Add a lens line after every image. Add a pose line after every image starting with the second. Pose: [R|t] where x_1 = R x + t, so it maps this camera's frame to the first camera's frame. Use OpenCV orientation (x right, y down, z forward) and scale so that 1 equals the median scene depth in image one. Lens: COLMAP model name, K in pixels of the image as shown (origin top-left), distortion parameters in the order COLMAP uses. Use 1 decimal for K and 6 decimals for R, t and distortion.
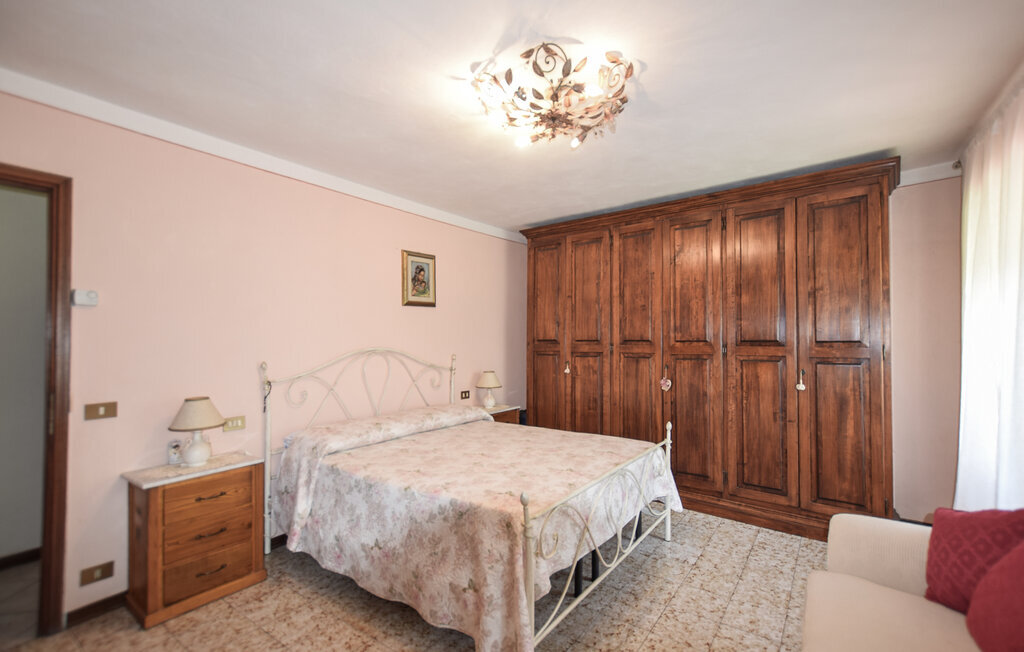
lens RADIAL K [[452.6, 0, 515.8], [0, 452.6, 336.8], [0, 0, 1]] dist [-0.001343, -0.000030]
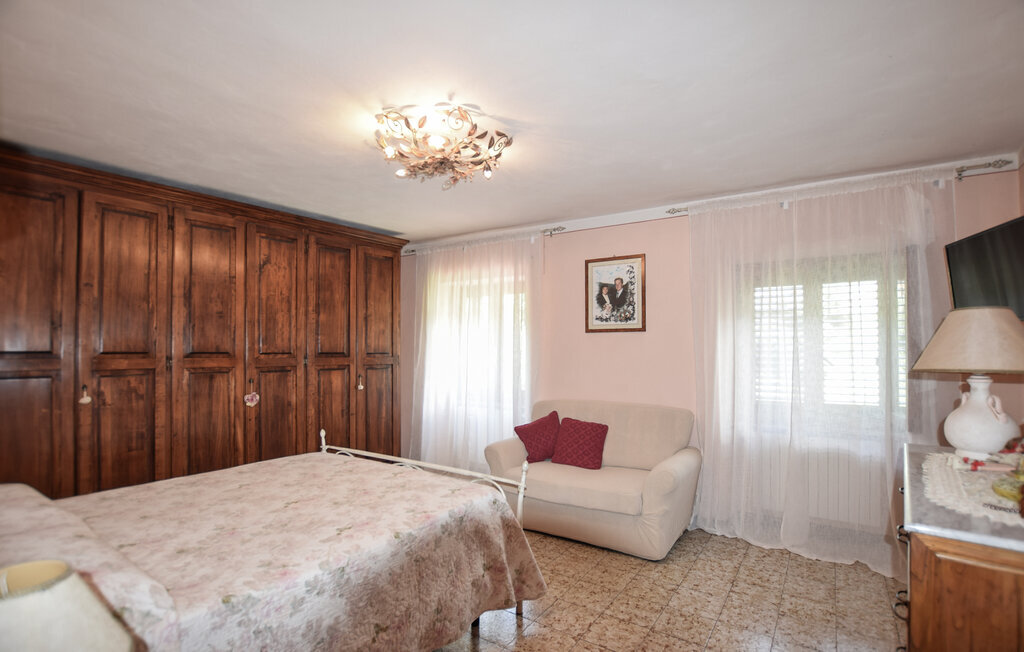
lens RADIAL K [[481.6, 0, 511.9], [0, 481.6, 343.0], [0, 0, 1]] dist [-0.059544, 0.000109]
pose [[-0.036686, 0.018698, 0.999152, -0.684811], [-0.005176, 0.999808, -0.018900, 0.004051], [-0.999313, -0.005865, -0.036582, 0.515536]]
